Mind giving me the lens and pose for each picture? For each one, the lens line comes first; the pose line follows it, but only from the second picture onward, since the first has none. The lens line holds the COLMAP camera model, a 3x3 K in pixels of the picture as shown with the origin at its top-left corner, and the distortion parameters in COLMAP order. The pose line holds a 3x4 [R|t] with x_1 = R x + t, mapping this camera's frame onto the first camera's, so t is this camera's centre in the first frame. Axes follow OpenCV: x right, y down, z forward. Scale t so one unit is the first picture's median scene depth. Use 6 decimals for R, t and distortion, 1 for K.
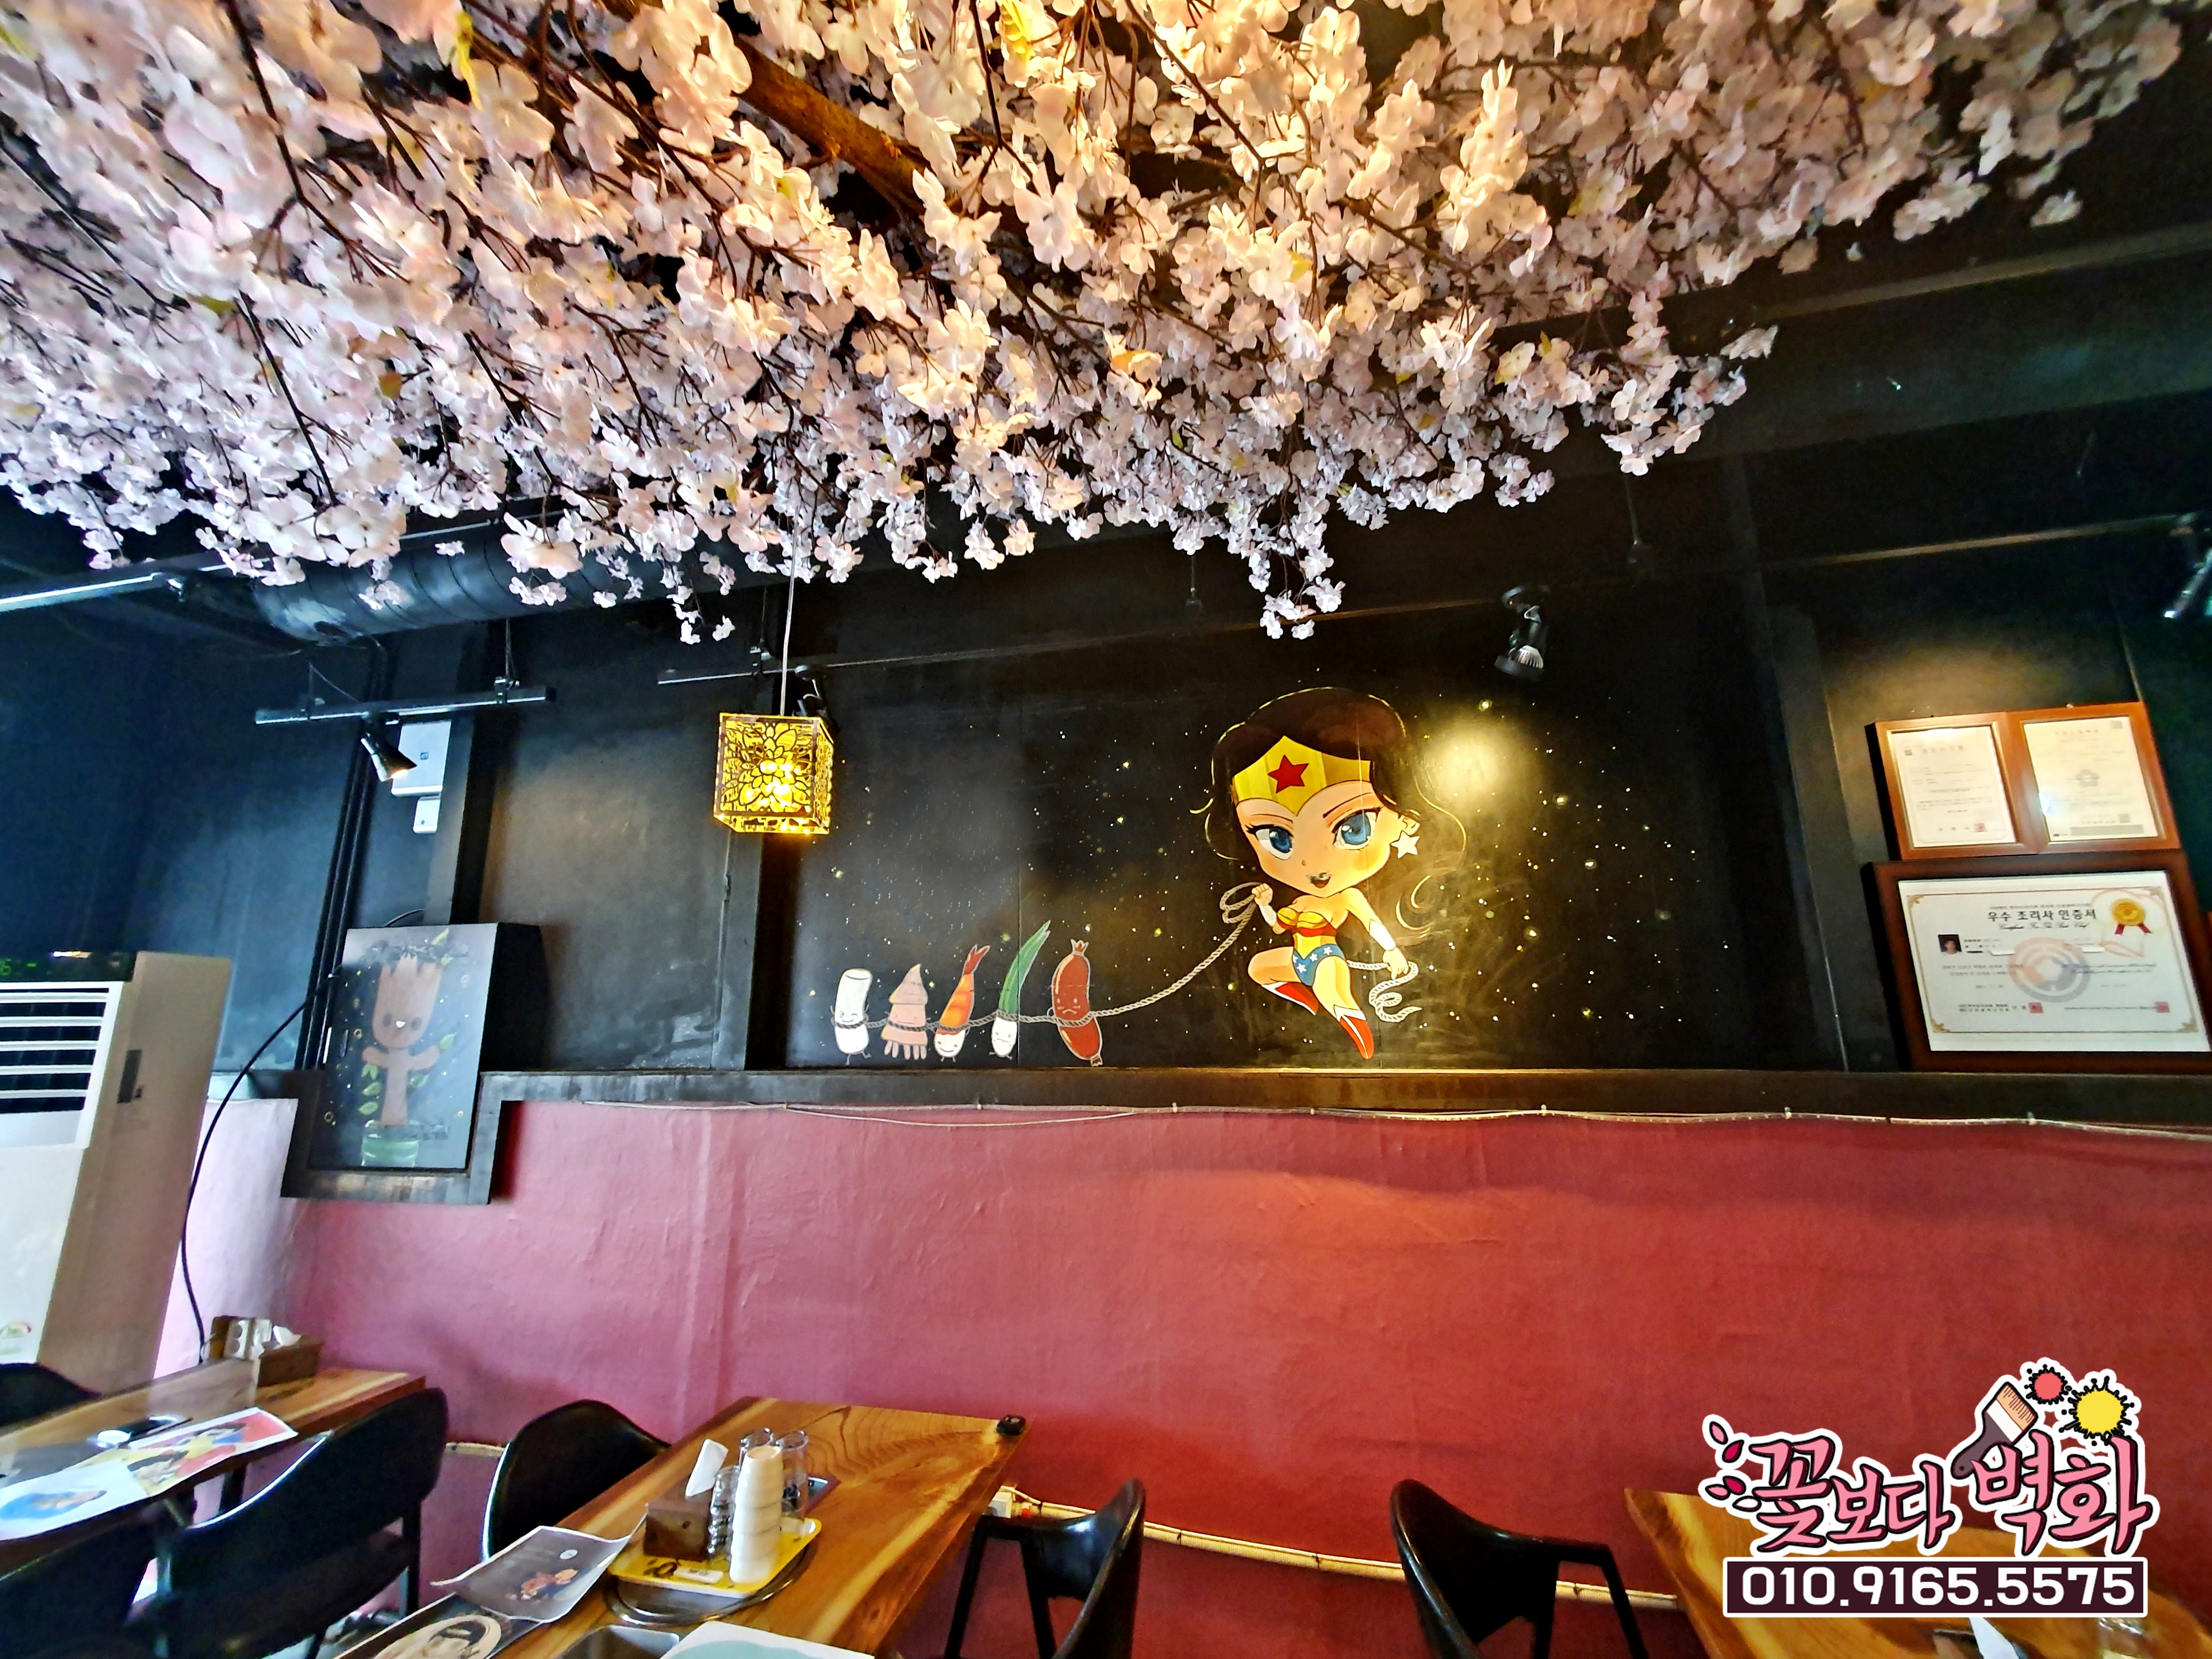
lens RADIAL K [[877.4, 0, 1127.3], [0, 877.4, 827.8], [0, 0, 1]] dist [0.010803, -0.000259]
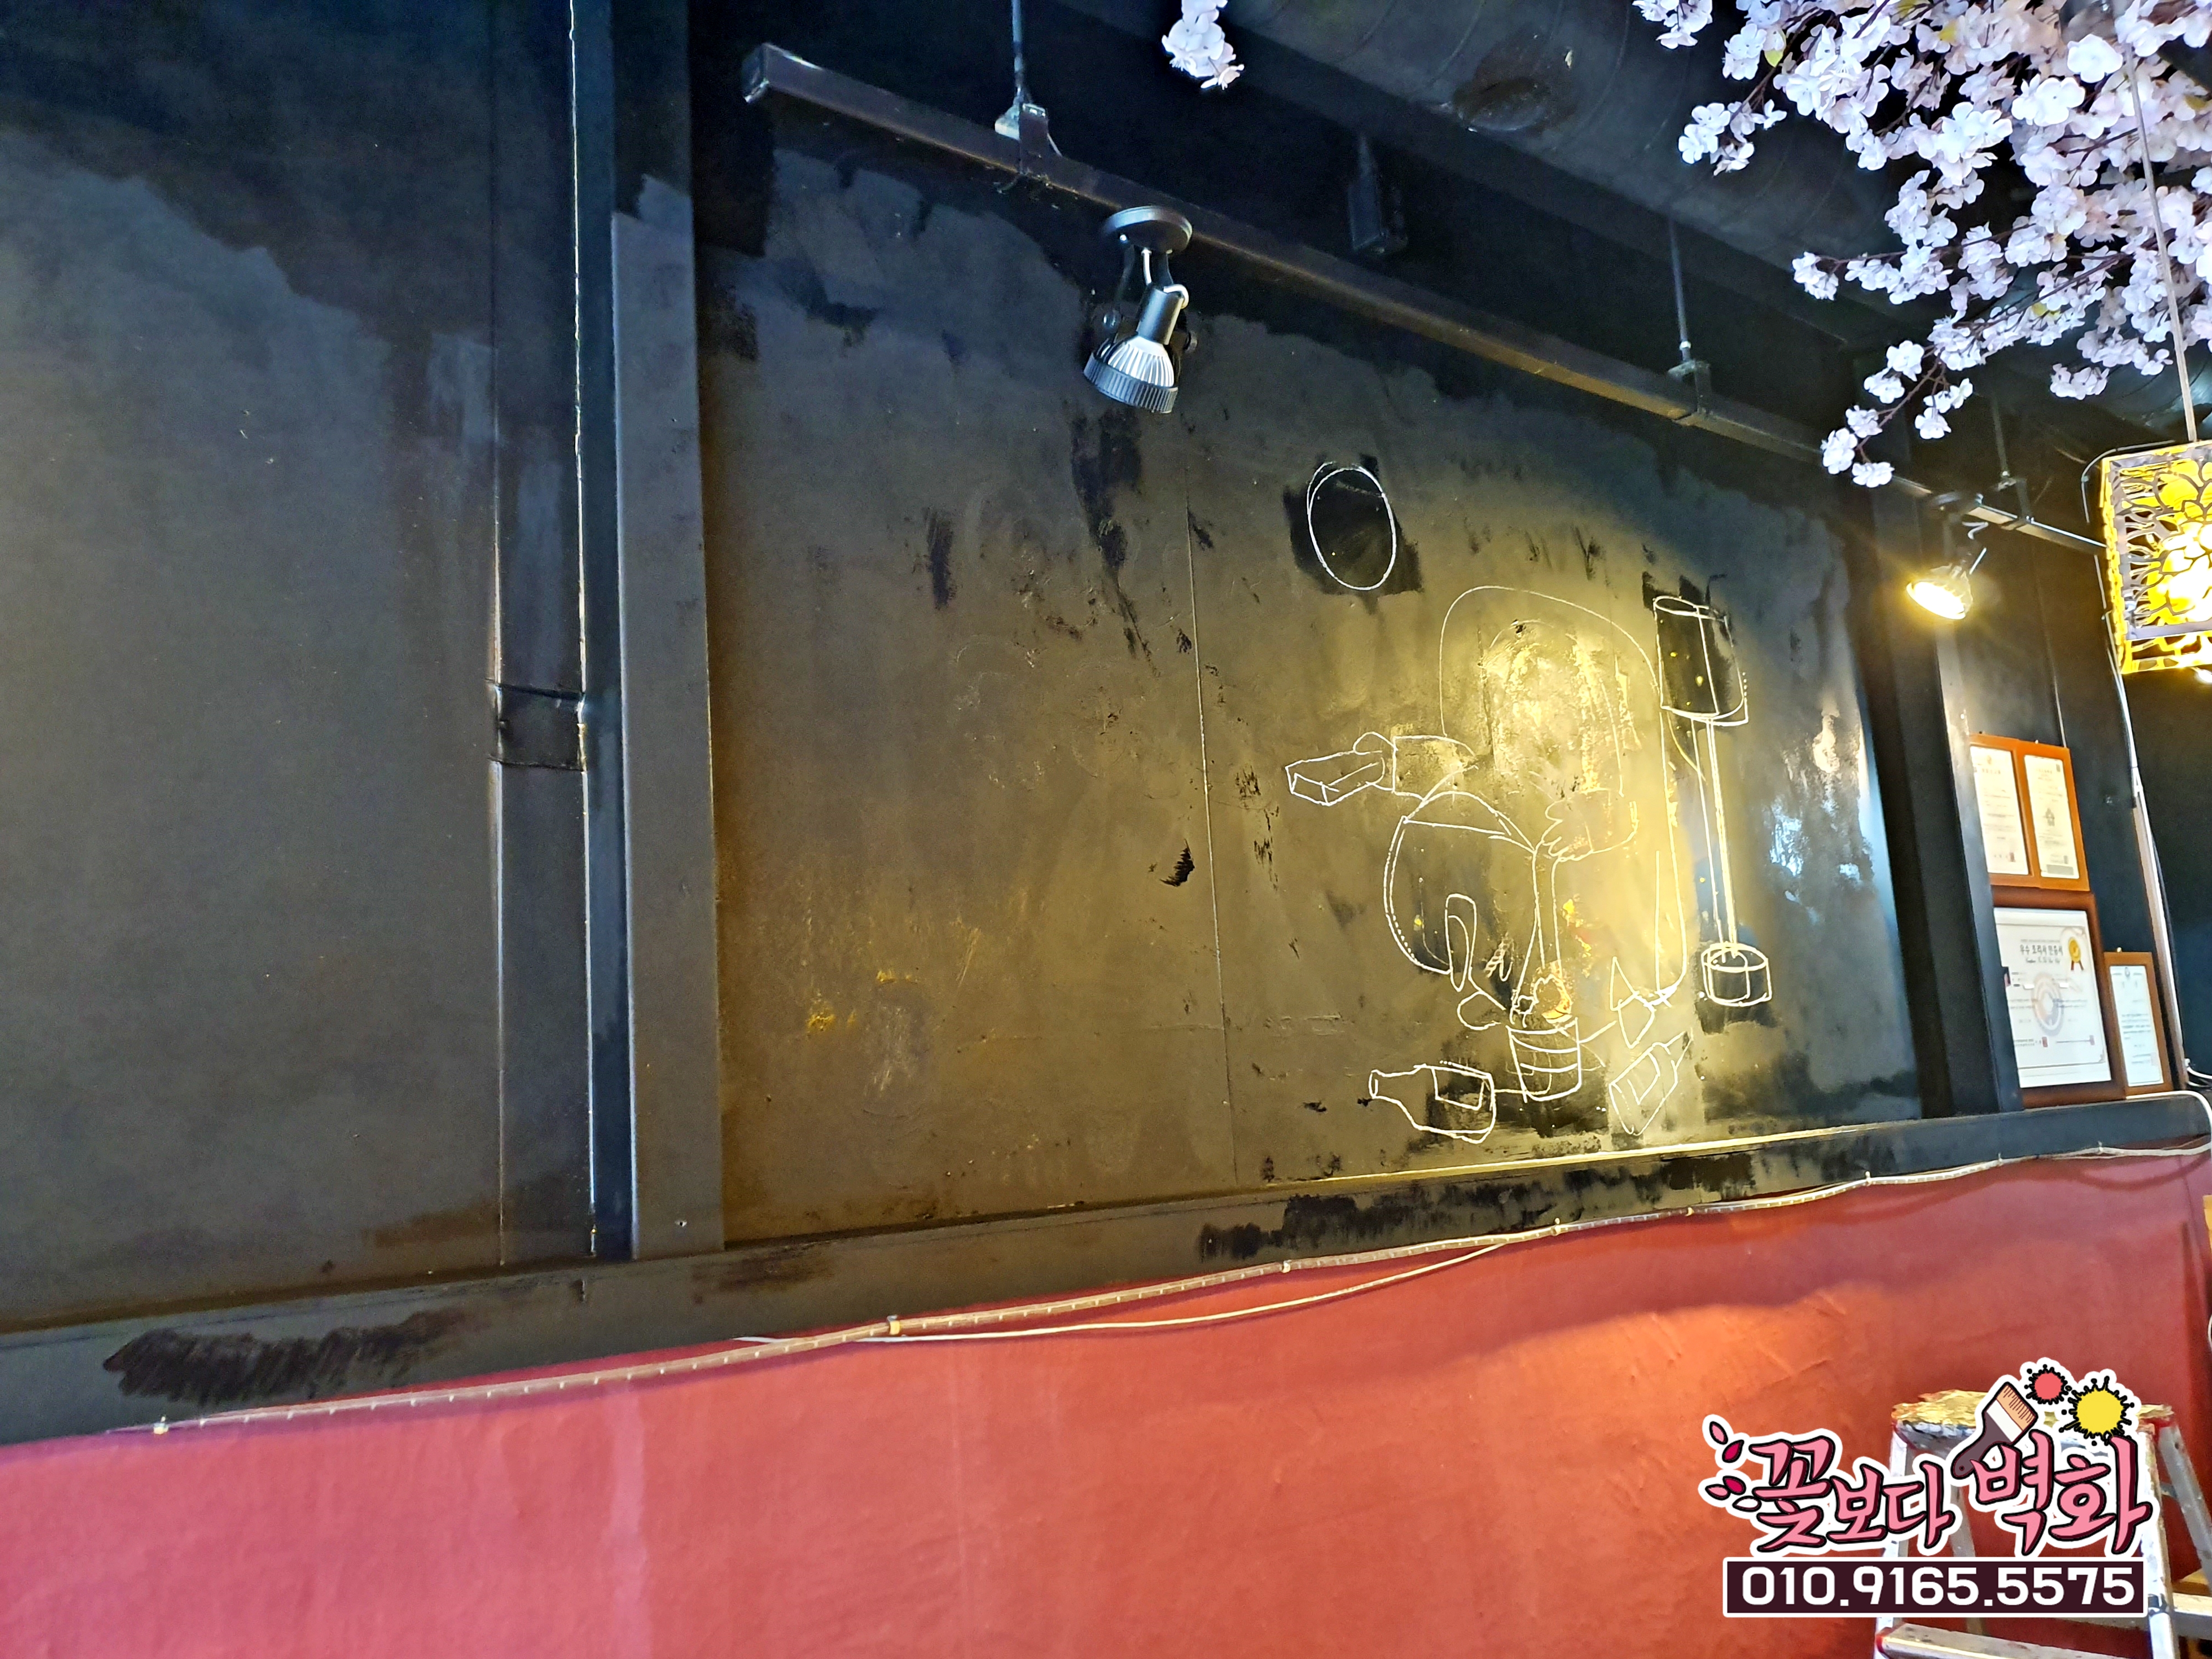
lens RADIAL K [[1686.0, 0, 1055.6], [0, 1686.0, 831.8], [0, 0, 1]] dist [0.032263, -0.033435]
pose [[0.640904, 0.092203, 0.762063, -1.085186], [-0.122347, 0.992339, -0.017169, 0.129657], [-0.757808, -0.082233, 0.647275, 0.588548]]
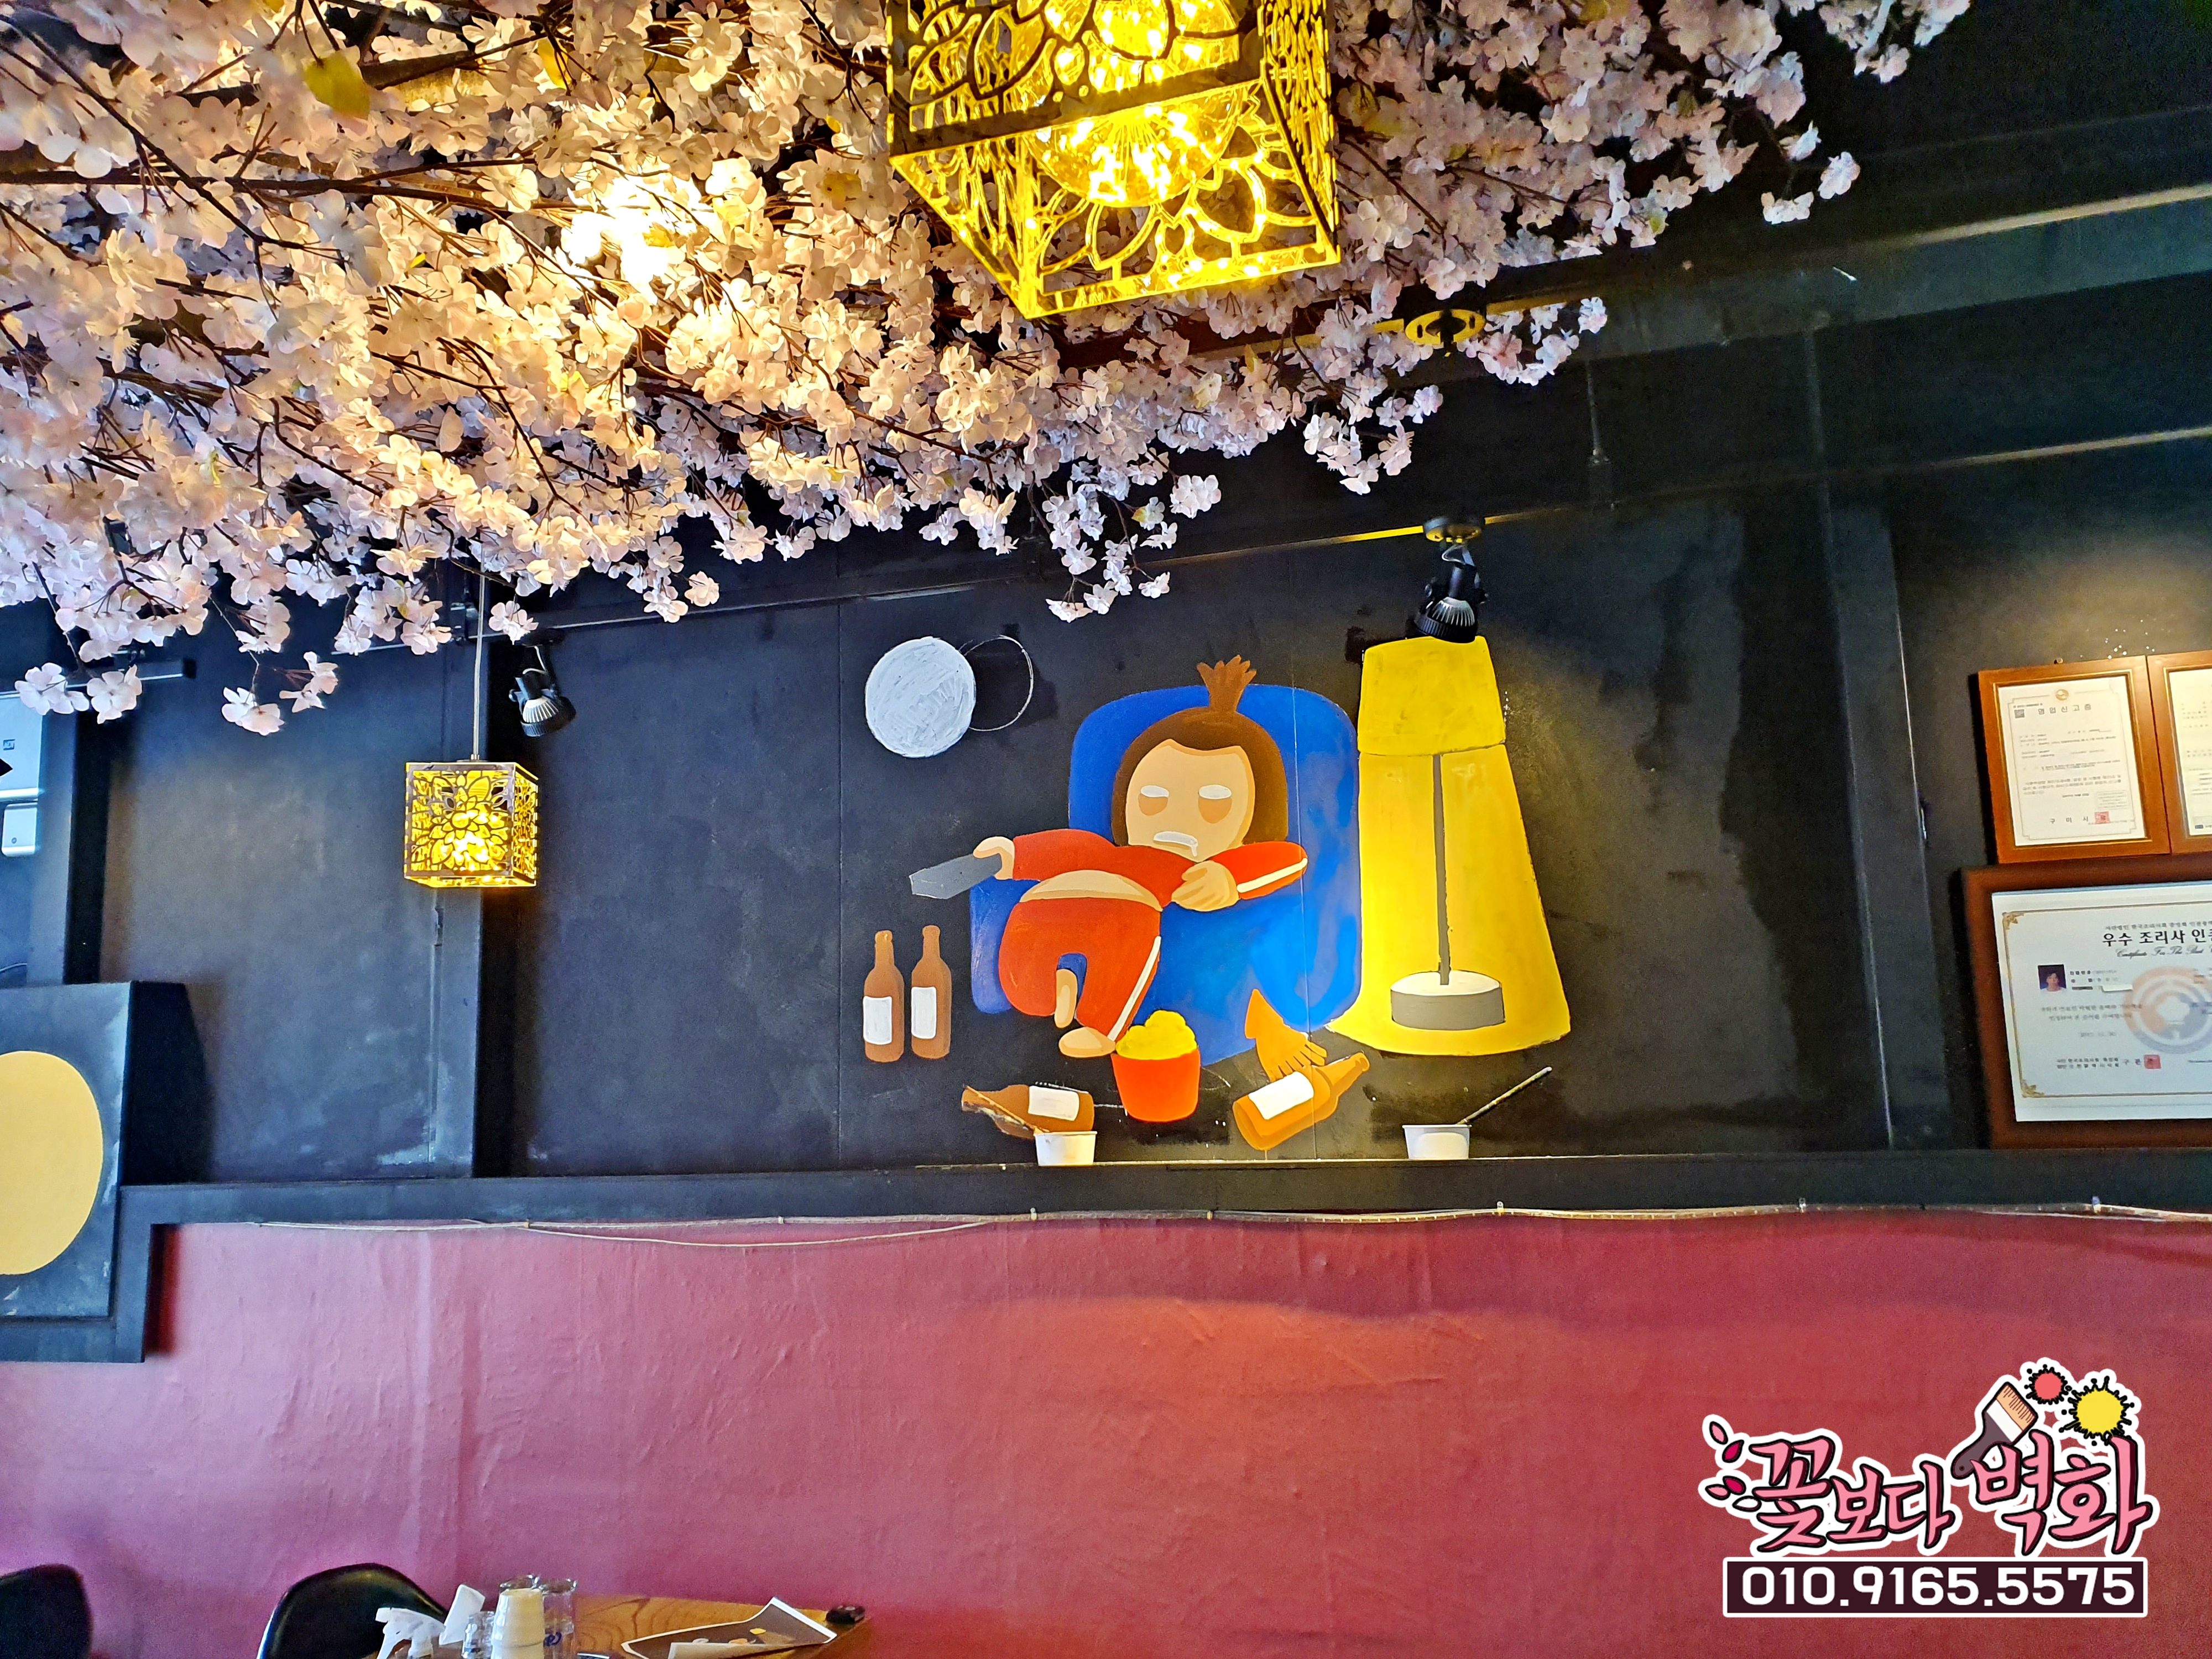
lens RADIAL K [[1688.4, 0, 1106.0], [0, 1688.4, 829.5], [0, 0, 1]] dist [0.020733, -0.000185]
pose [[0.997646, -0.025917, -0.063491, 0.229513], [0.028968, 0.998446, 0.047603, -0.079290], [0.062159, -0.049331, 0.996846, -0.436628]]
